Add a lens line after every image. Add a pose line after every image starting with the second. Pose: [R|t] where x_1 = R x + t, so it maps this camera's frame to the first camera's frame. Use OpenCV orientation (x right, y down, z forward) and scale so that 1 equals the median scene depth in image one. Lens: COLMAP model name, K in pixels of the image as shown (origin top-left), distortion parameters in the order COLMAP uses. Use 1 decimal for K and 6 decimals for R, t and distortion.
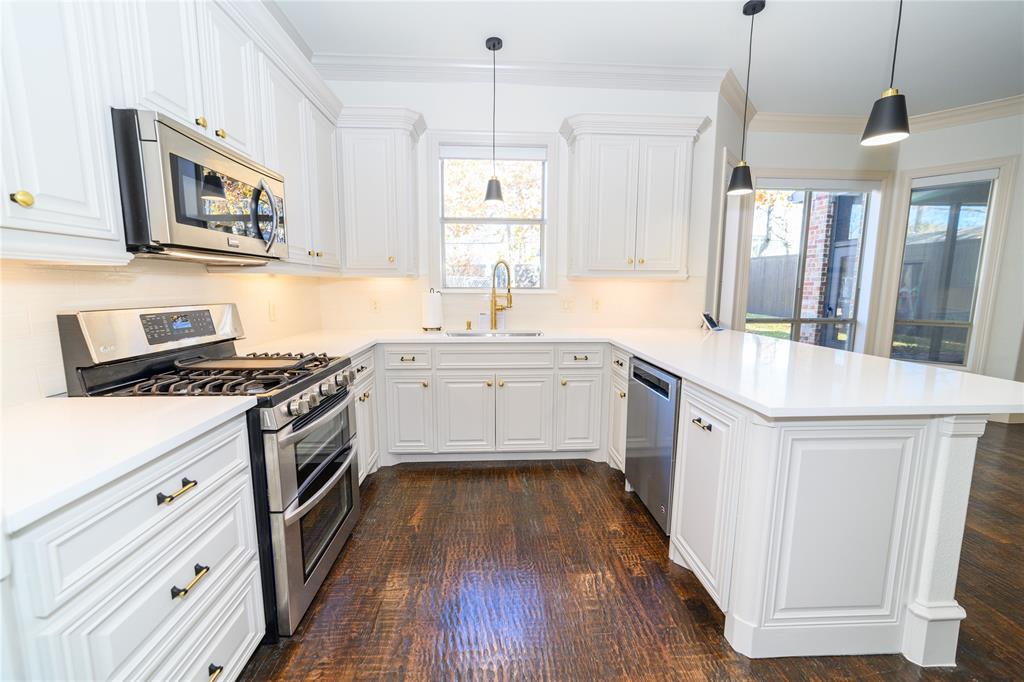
lens RADIAL K [[397.7, 0, 509.9], [0, 397.7, 335.2], [0, 0, 1]] dist [-0.003083, -0.000260]
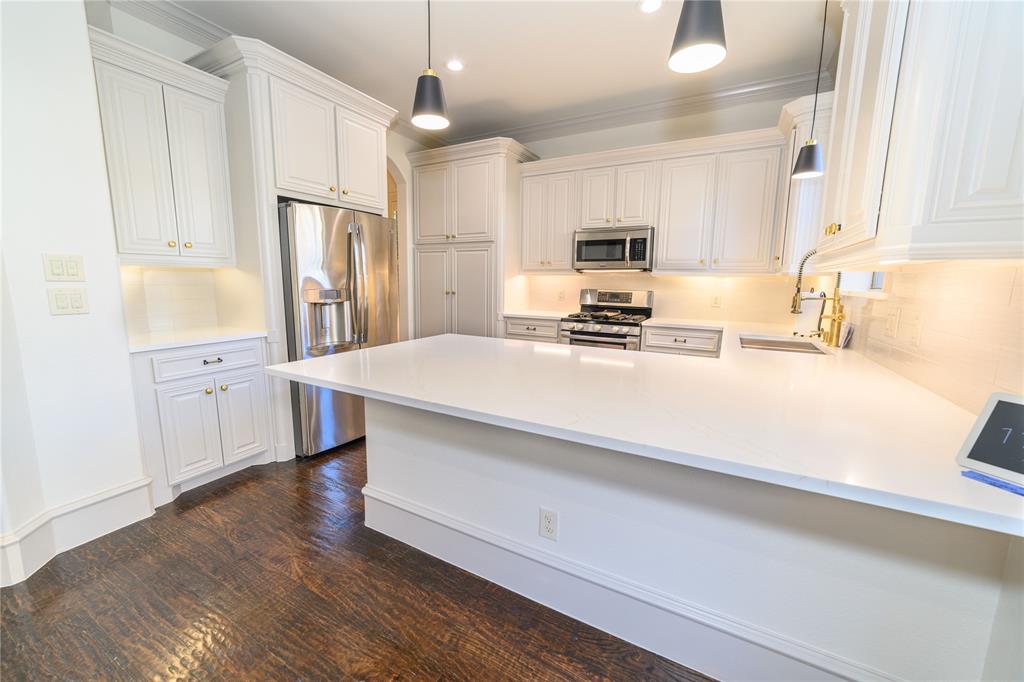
lens RADIAL K [[397.7, 0, 512.2], [0, 397.7, 337.8], [0, 0, 1]] dist [-0.003083, -0.000260]
pose [[0.520137, -0.130642, 0.844032, -0.246960], [0.106573, 0.990436, 0.087627, 0.001015], [-0.847407, 0.044373, 0.529086, -0.011020]]
